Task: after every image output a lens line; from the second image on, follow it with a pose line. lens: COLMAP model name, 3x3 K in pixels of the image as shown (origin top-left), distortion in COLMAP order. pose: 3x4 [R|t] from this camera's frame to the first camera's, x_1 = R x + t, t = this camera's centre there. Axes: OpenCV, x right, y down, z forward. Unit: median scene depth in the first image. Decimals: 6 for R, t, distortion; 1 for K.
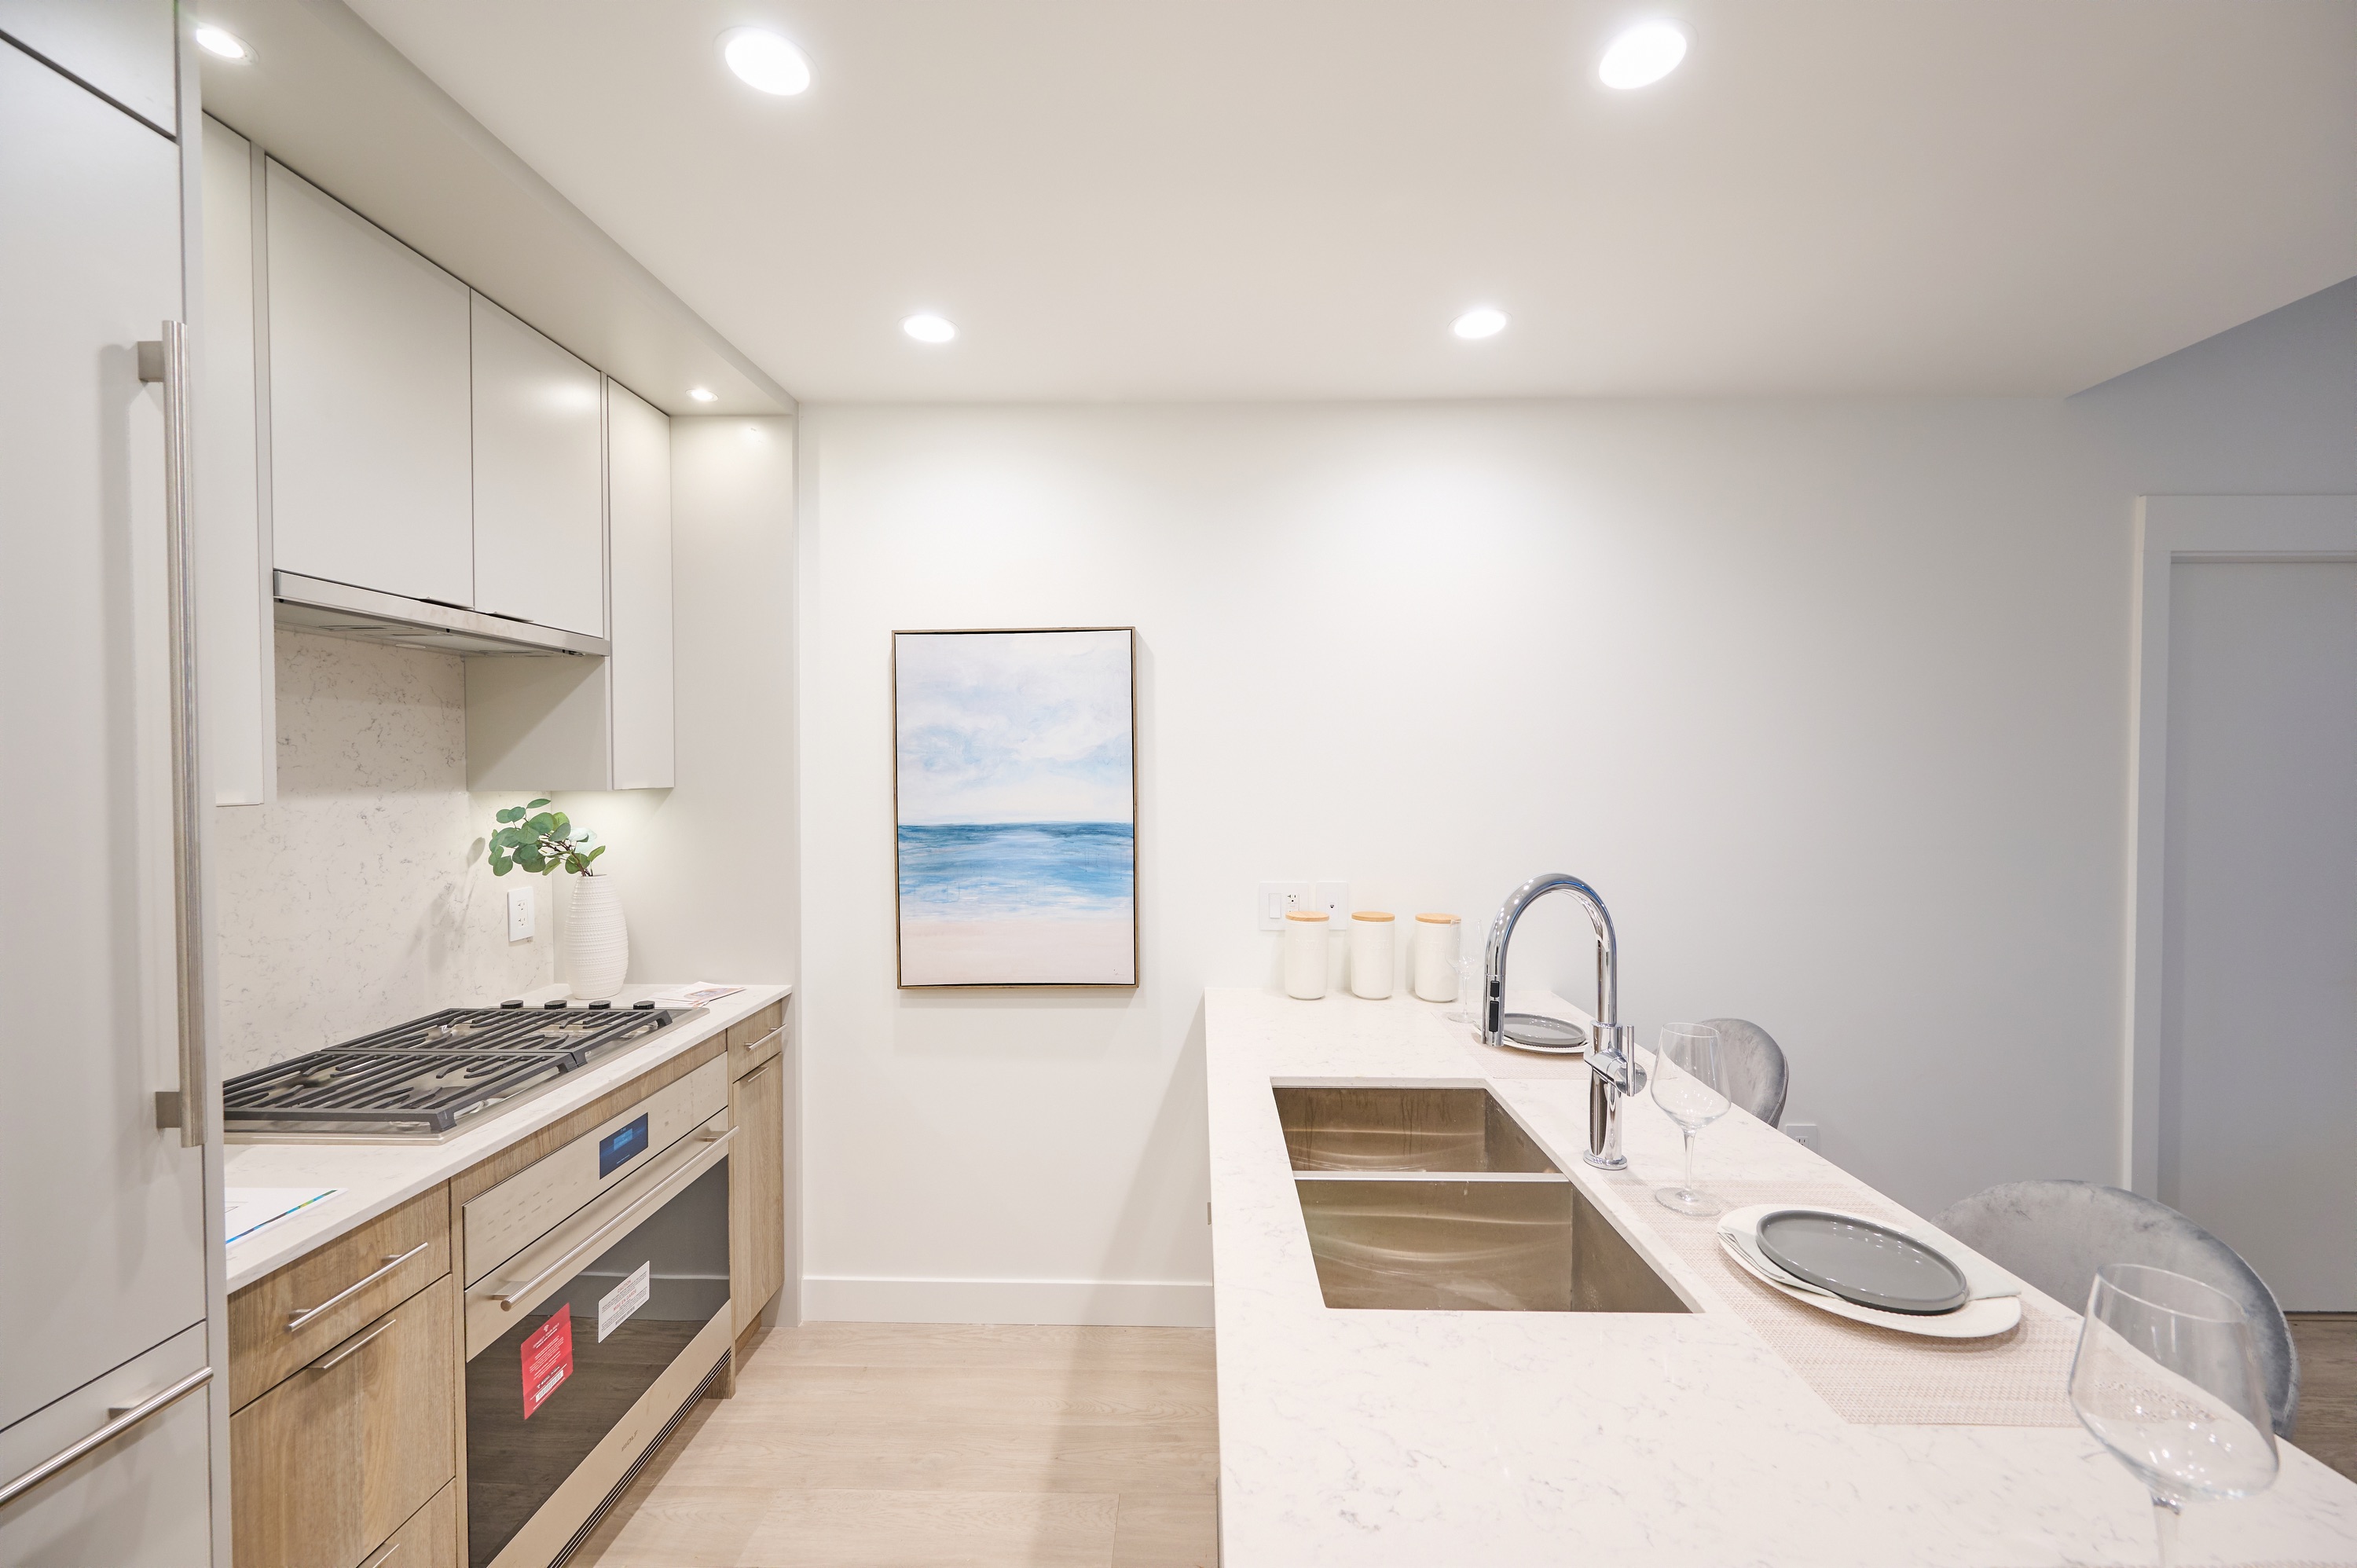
lens RADIAL K [[923.6, 0, 1190.1], [0, 923.6, 784.3], [0, 0, 1]] dist [-0.002766, 0.000923]
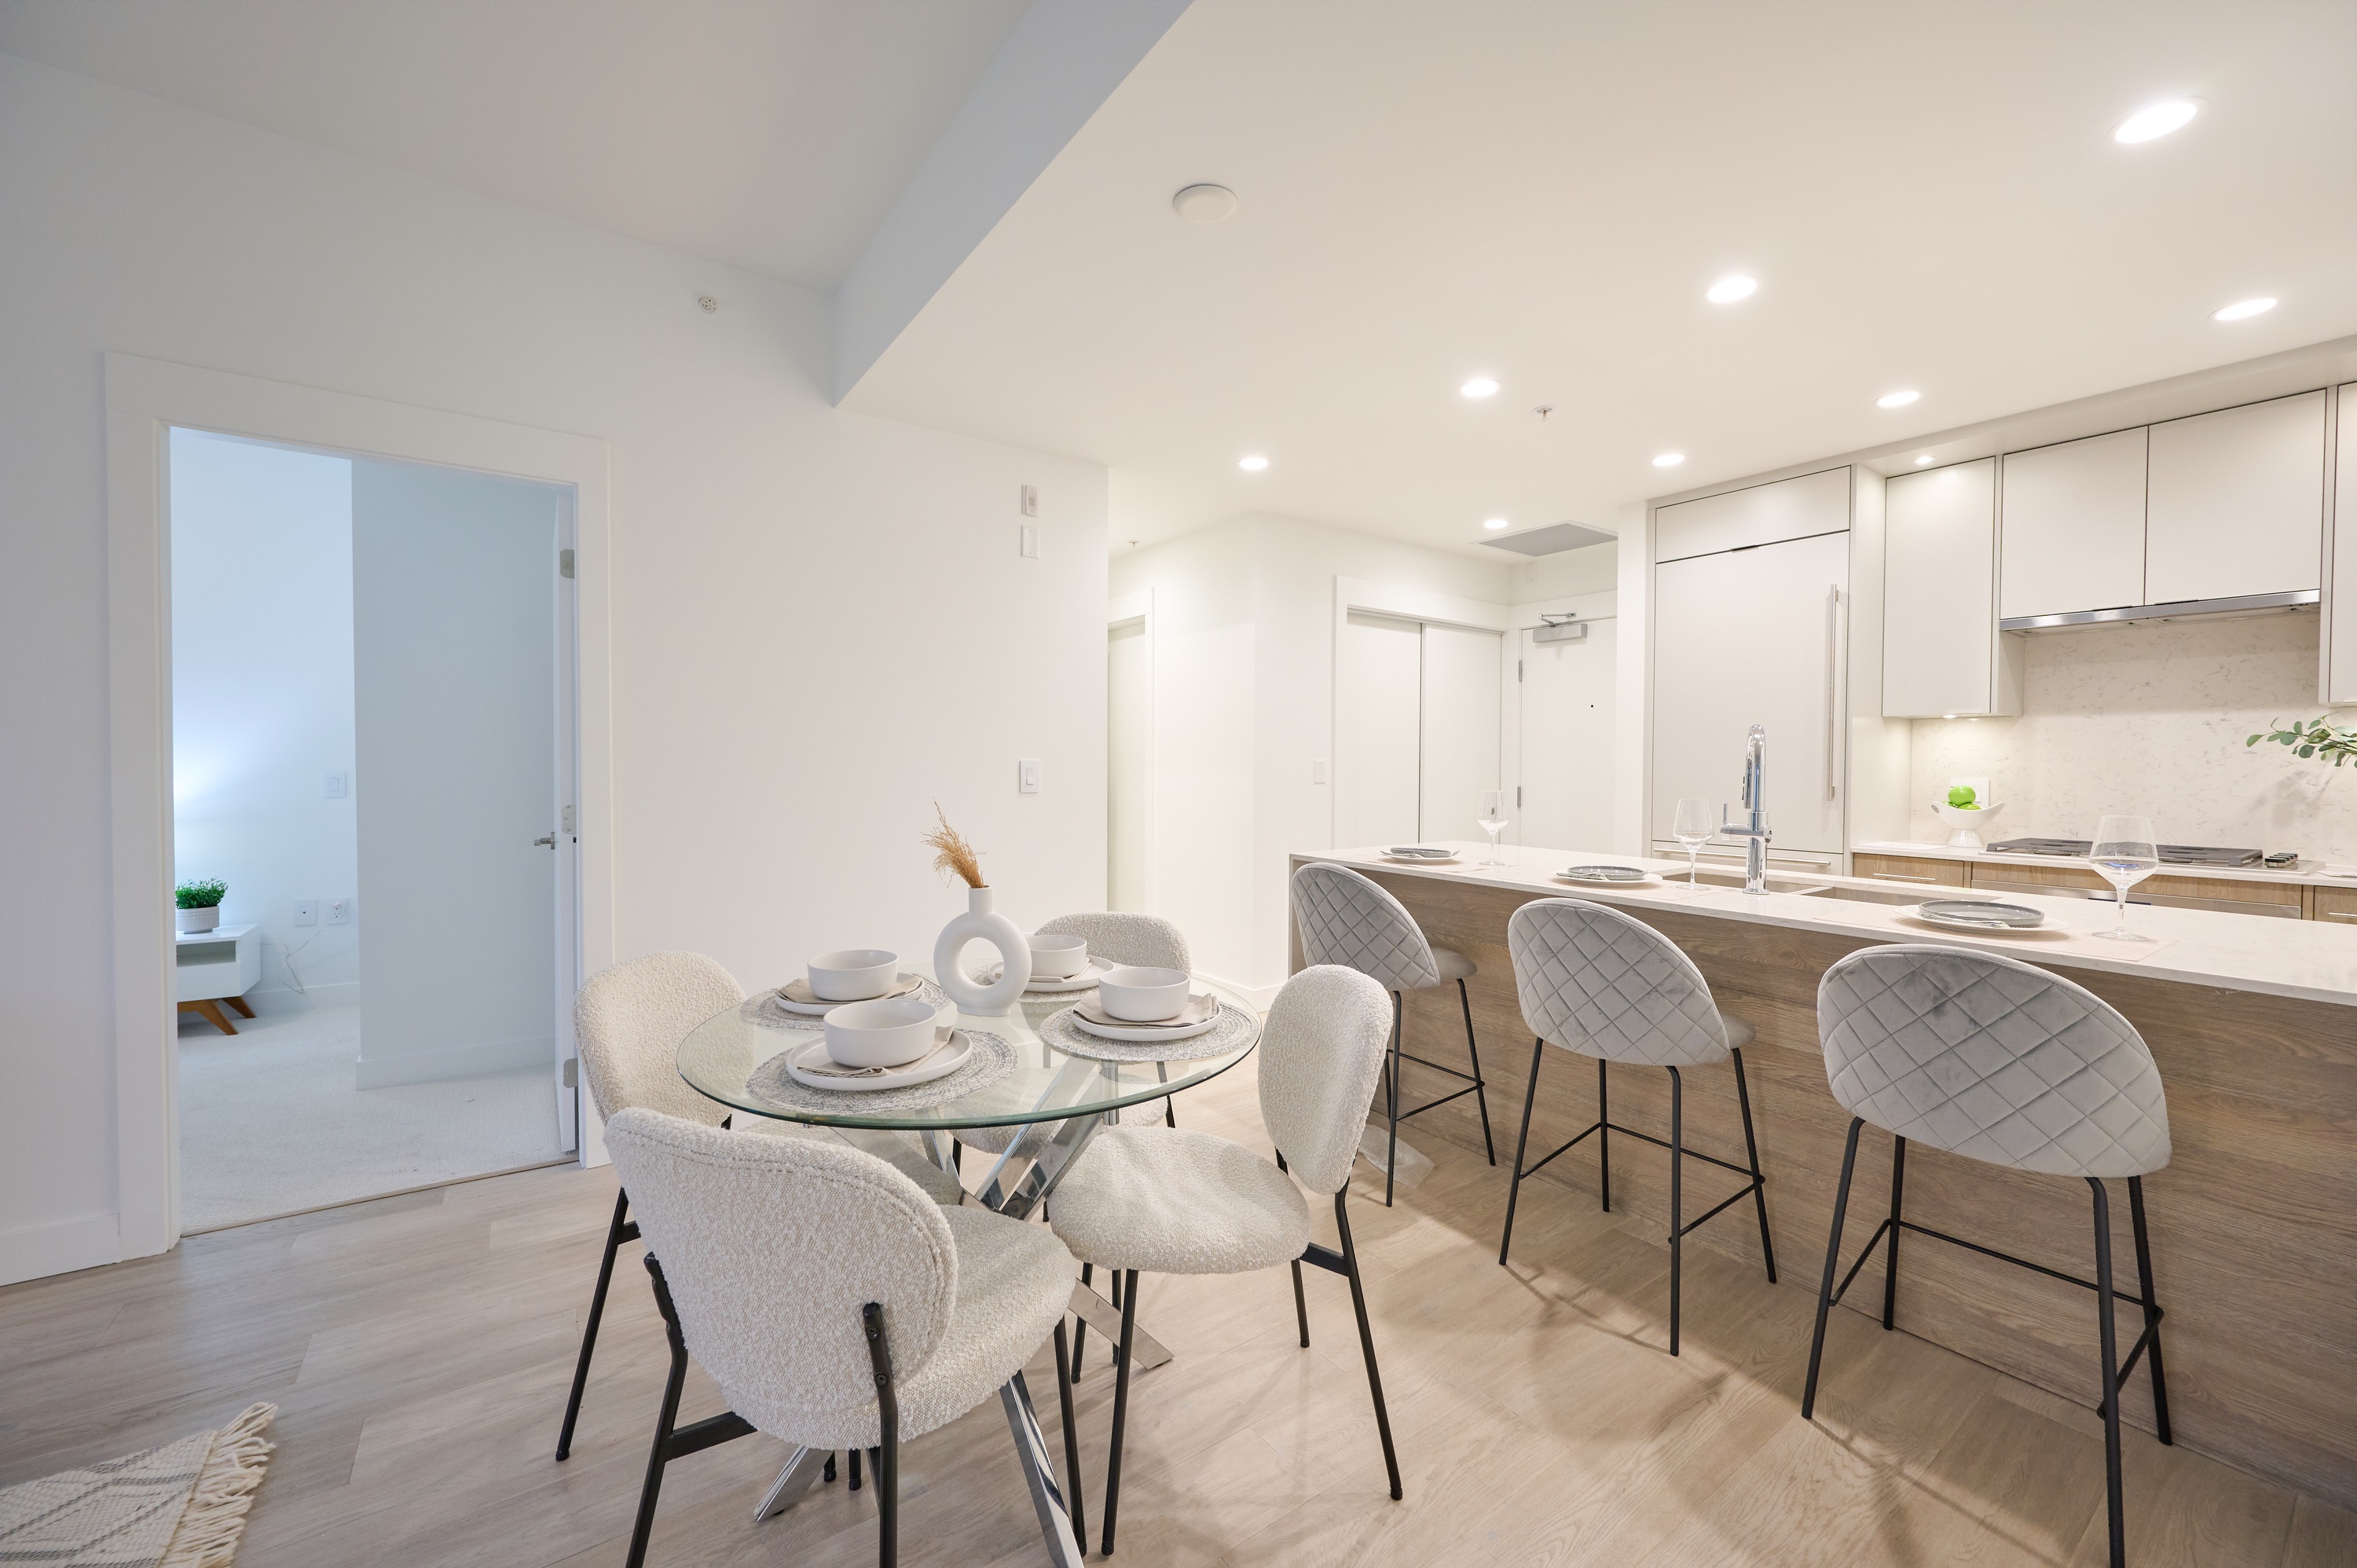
lens RADIAL K [[923.6, 0, 1186.1], [0, 923.6, 781.0], [0, 0, 1]] dist [-0.002766, 0.000923]
pose [[-0.800926, 0.004798, -0.598744, 1.313441], [-0.020778, 0.999143, 0.035800, 0.094777], [0.598403, 0.041113, -0.800140, 0.978836]]
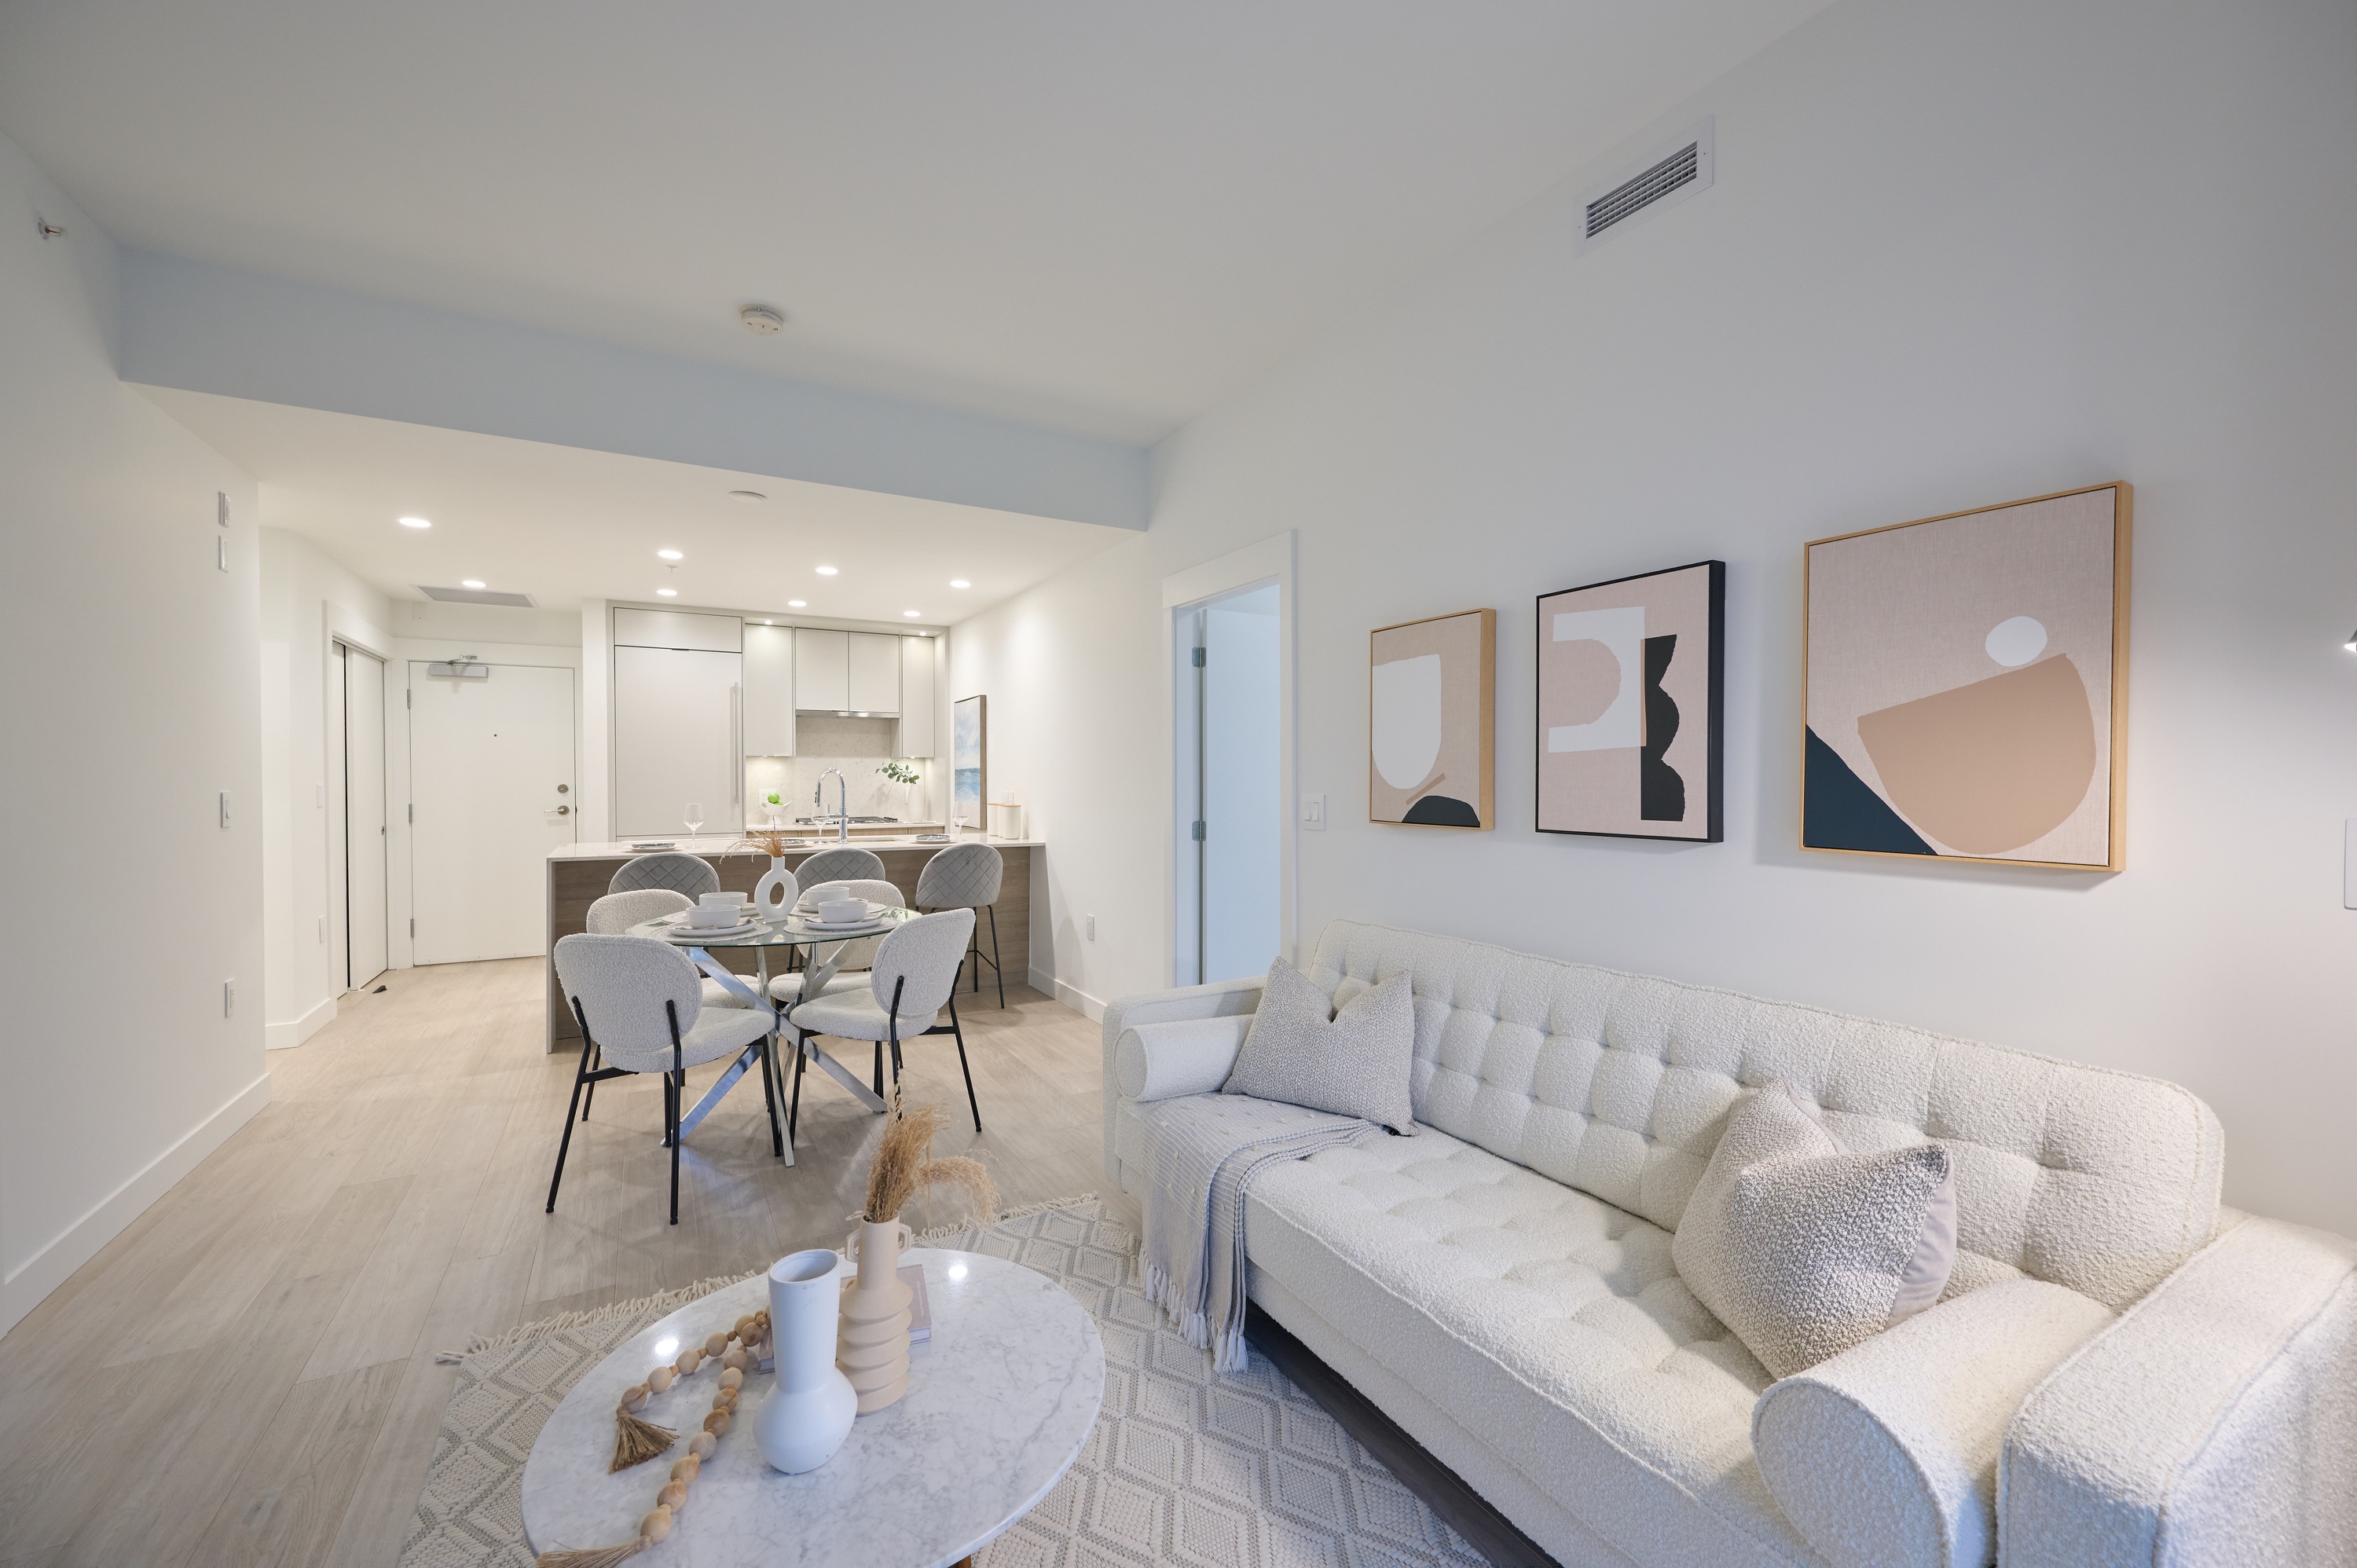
lens RADIAL K [[923.6, 0, 1188.7], [0, 923.6, 784.0], [0, 0, 1]] dist [-0.002766, 0.000923]
pose [[0.519926, 0.010397, -0.854148, 2.548928], [-0.019352, 0.999813, 0.000391, 0.075850], [0.853992, 0.016327, 0.520030, 0.124997]]
